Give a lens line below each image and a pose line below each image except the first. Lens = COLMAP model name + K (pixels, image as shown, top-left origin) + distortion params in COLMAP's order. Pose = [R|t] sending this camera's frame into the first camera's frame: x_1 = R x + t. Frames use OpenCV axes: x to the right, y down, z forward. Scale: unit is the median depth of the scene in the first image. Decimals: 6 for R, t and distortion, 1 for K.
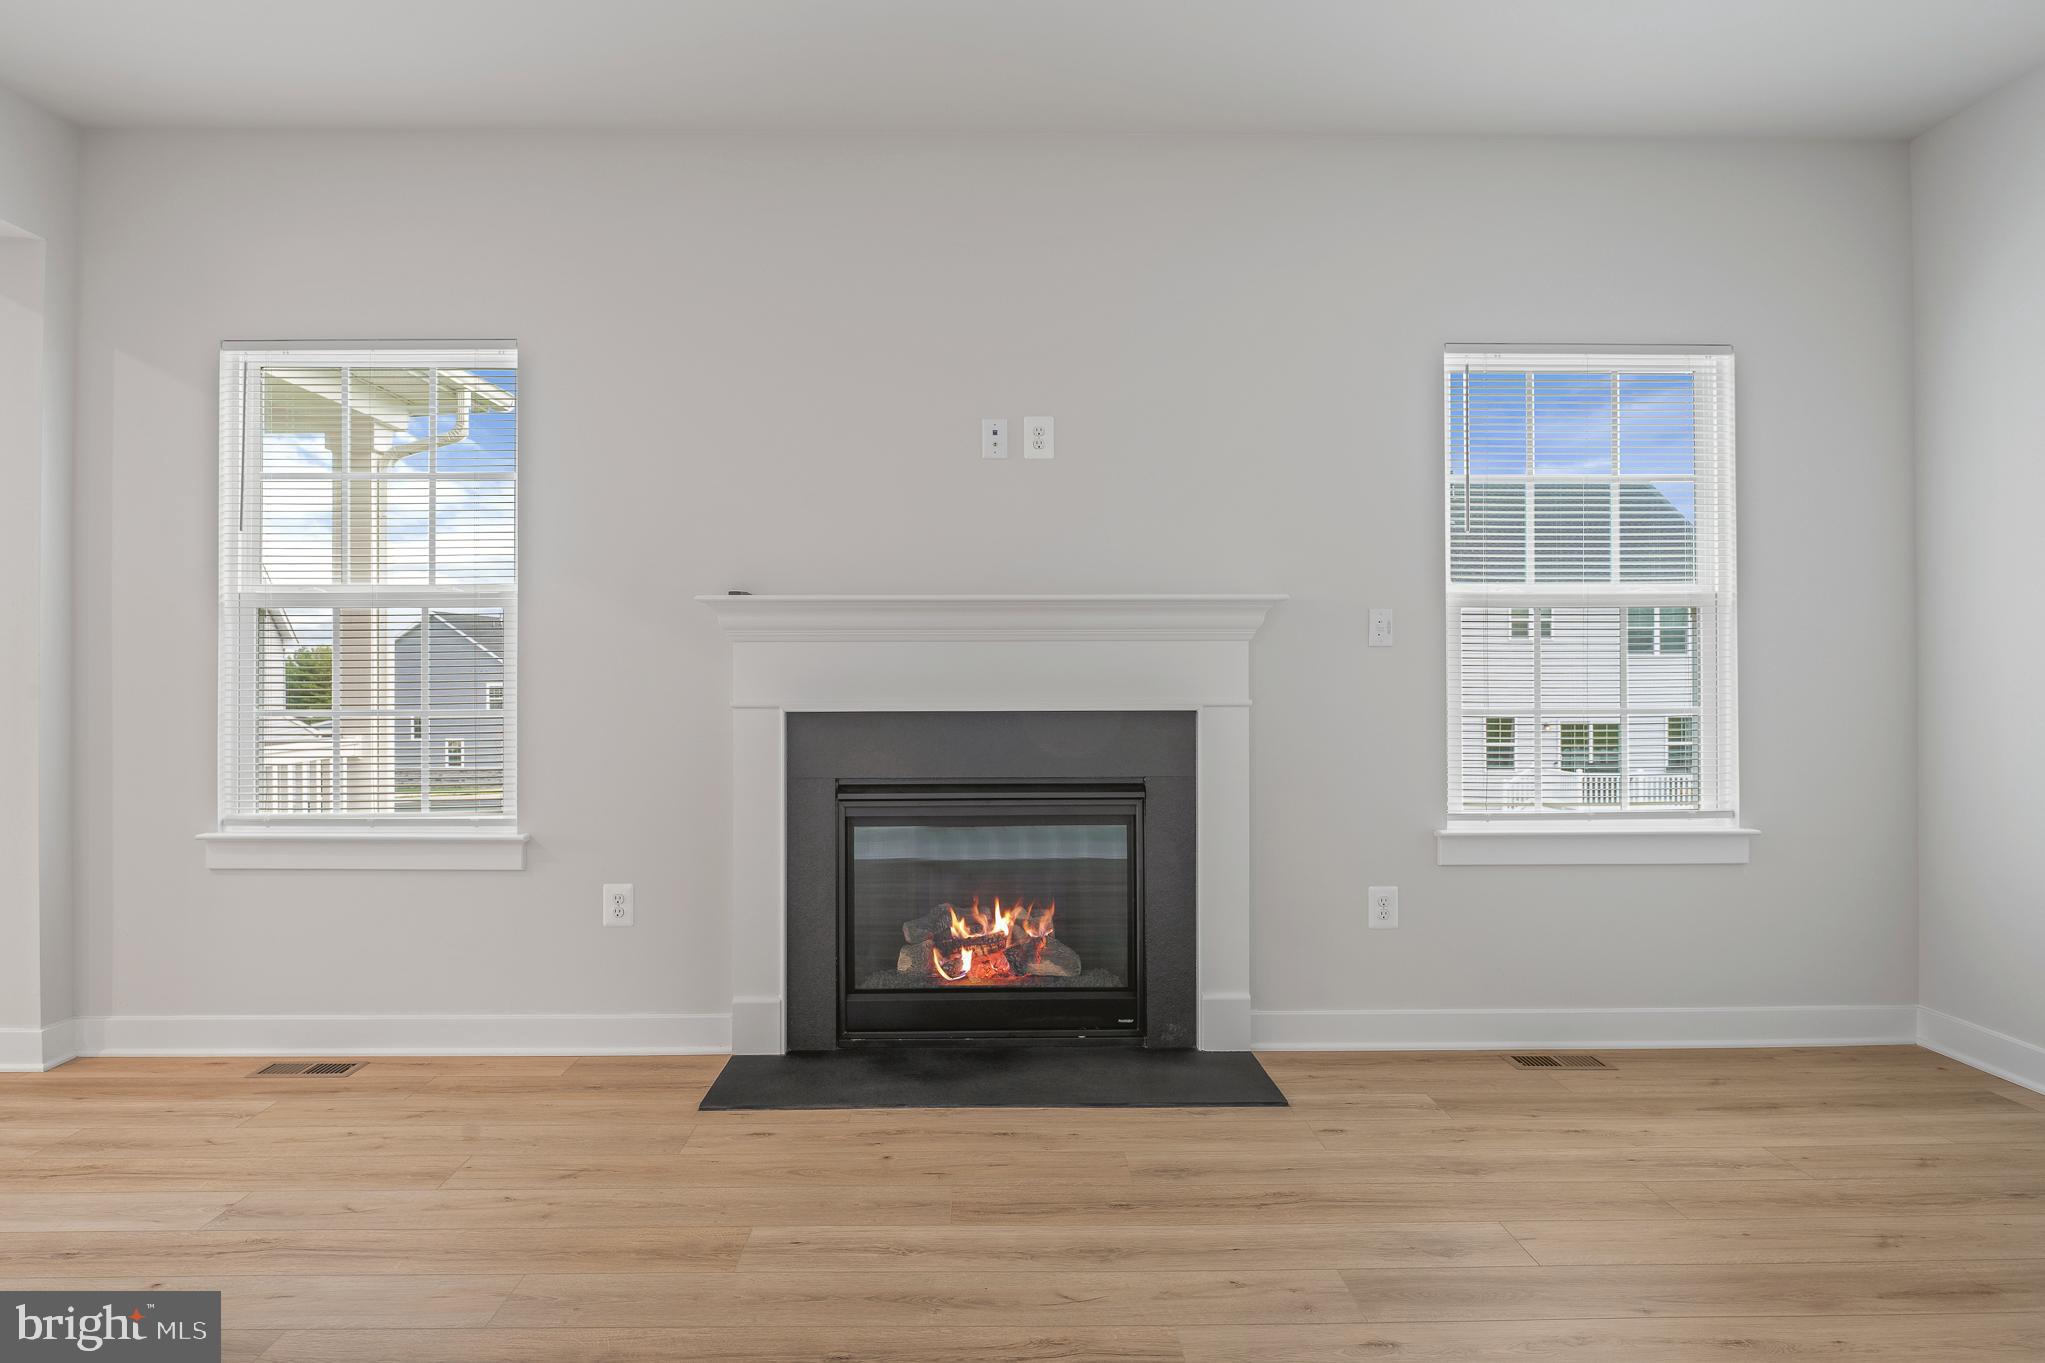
lens RADIAL K [[1270.0, 0, 998.4], [0, 1270.0, 663.9], [0, 0, 1]] dist [-0.008338, -0.002887]
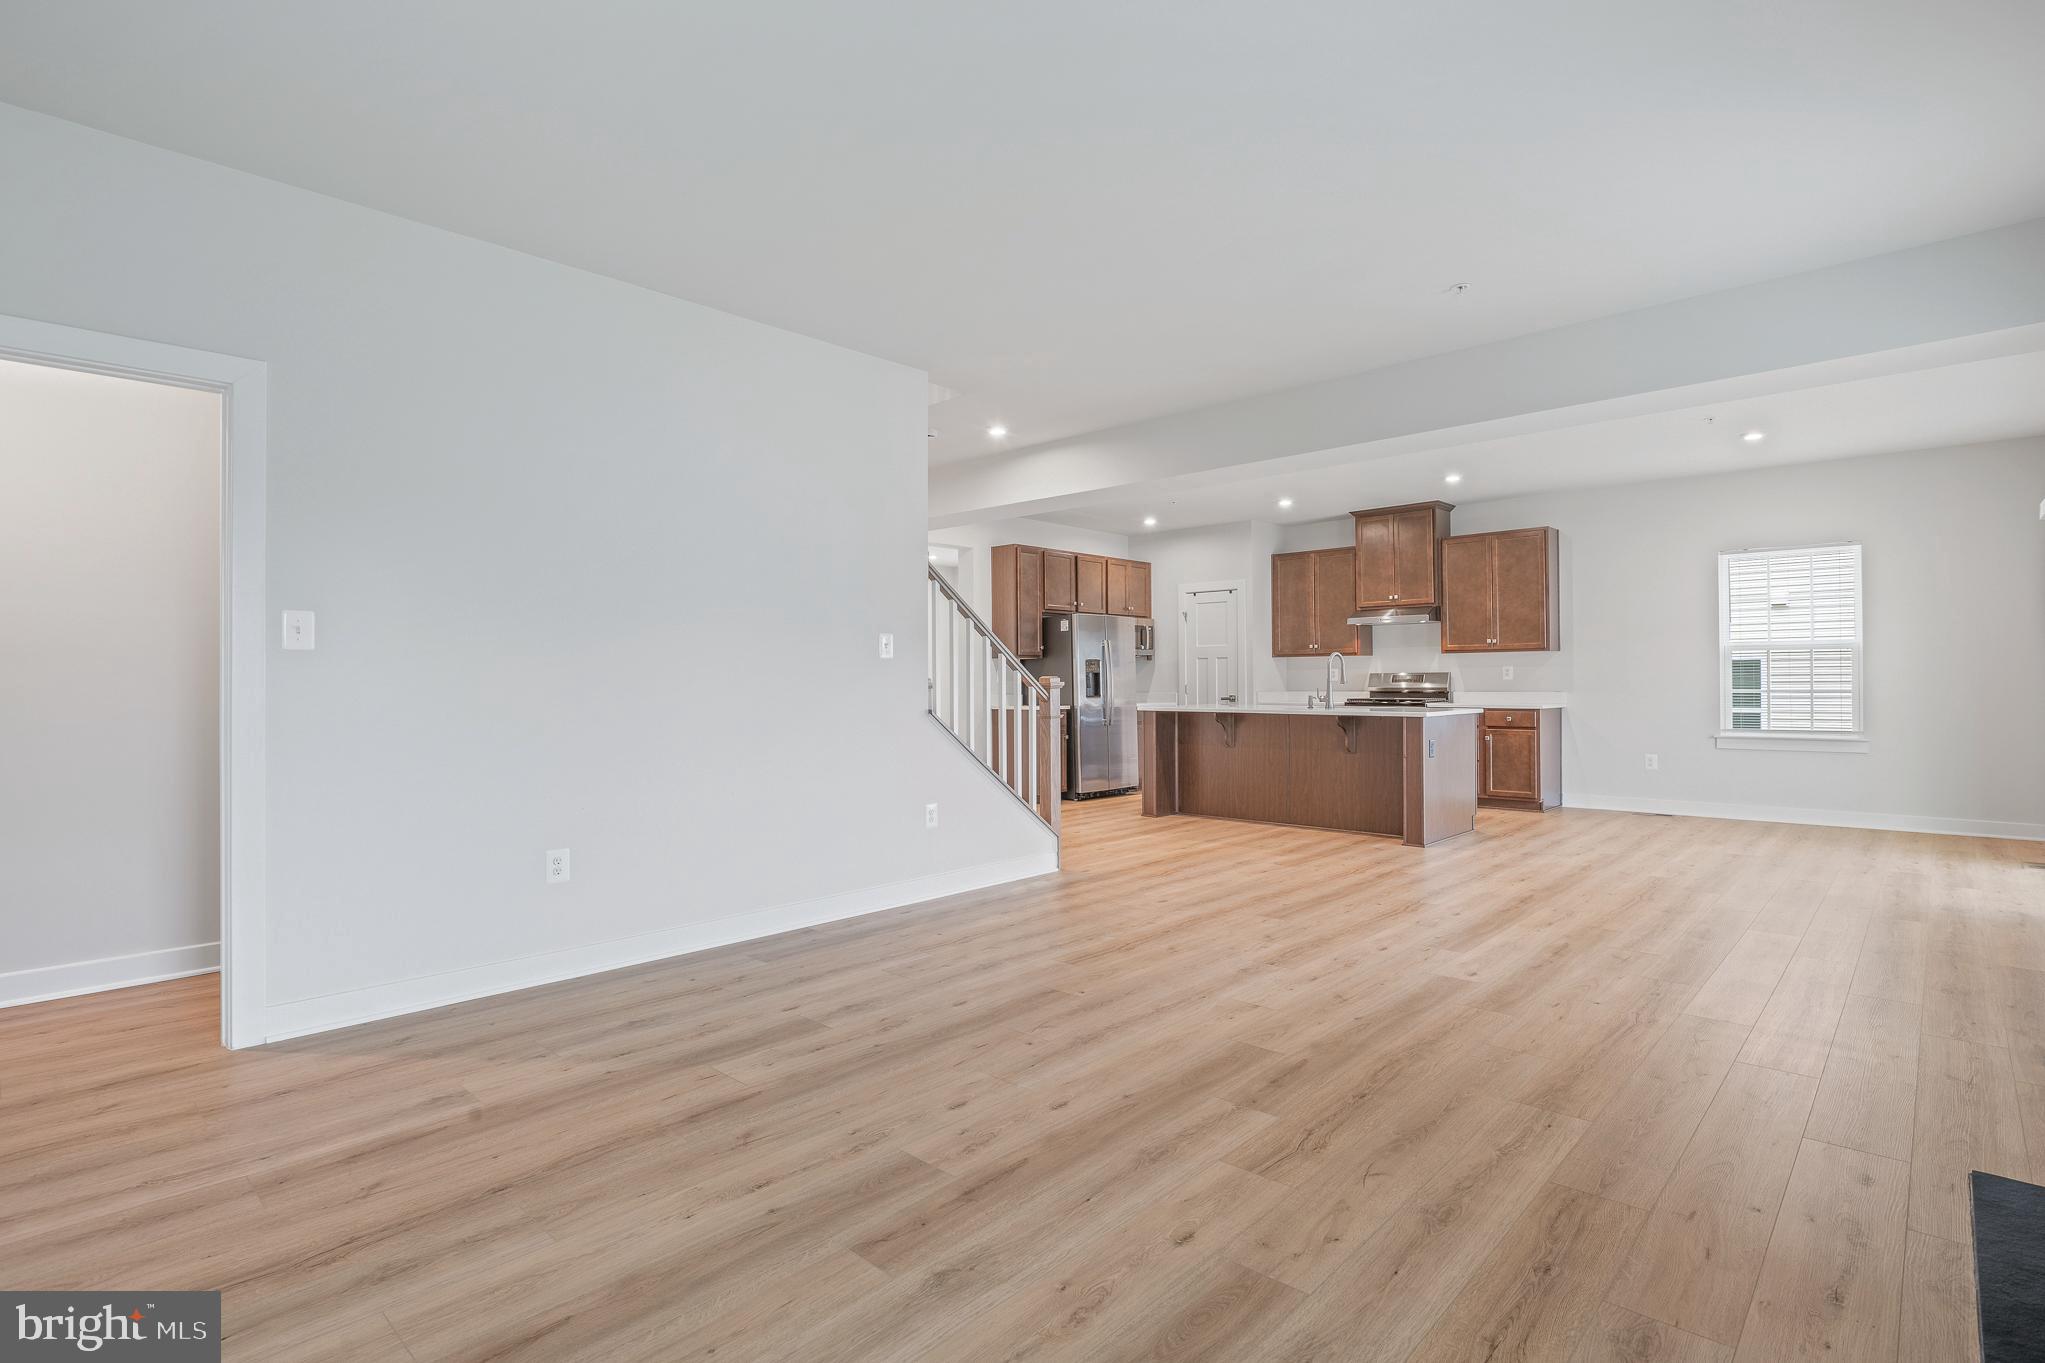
lens RADIAL K [[1001.9, 0, 1036.2], [0, 1001.9, 684.8], [0, 0, 1]] dist [-0.002721, -0.000520]
pose [[-0.674684, 0.009010, -0.738051, 0.607907], [0.012645, 0.999920, 0.000648, 0.006995], [0.737998, -0.008896, -0.674744, 0.861207]]
